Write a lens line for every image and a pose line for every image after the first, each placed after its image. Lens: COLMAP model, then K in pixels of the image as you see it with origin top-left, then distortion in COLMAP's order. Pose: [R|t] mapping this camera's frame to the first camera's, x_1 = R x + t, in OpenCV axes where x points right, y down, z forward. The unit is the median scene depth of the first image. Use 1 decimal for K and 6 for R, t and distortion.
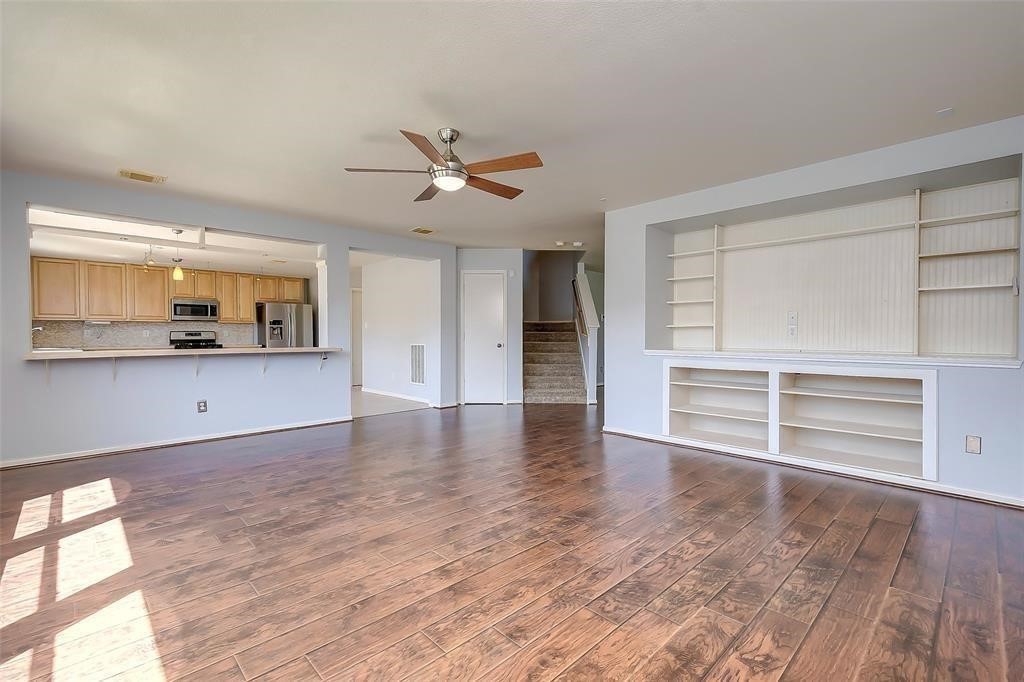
lens RADIAL K [[458.9, 0, 533.4], [0, 458.9, 344.7], [0, 0, 1]] dist [-0.001416, -0.000397]
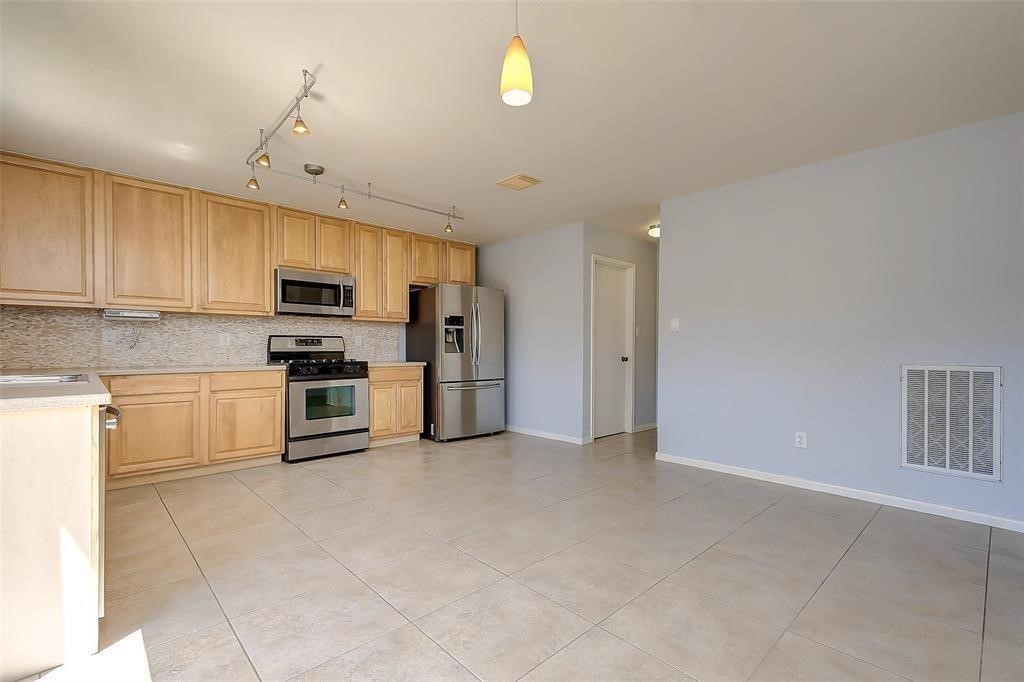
lens RADIAL K [[462.4, 0, 513.5], [0, 462.4, 351.7], [0, 0, 1]] dist [0.018247, -0.000462]
pose [[0.999341, 0.004585, -0.036017, -0.661450], [-0.004983, 0.999927, -0.010982, -0.009557], [0.035964, 0.011154, 0.999291, 0.654356]]
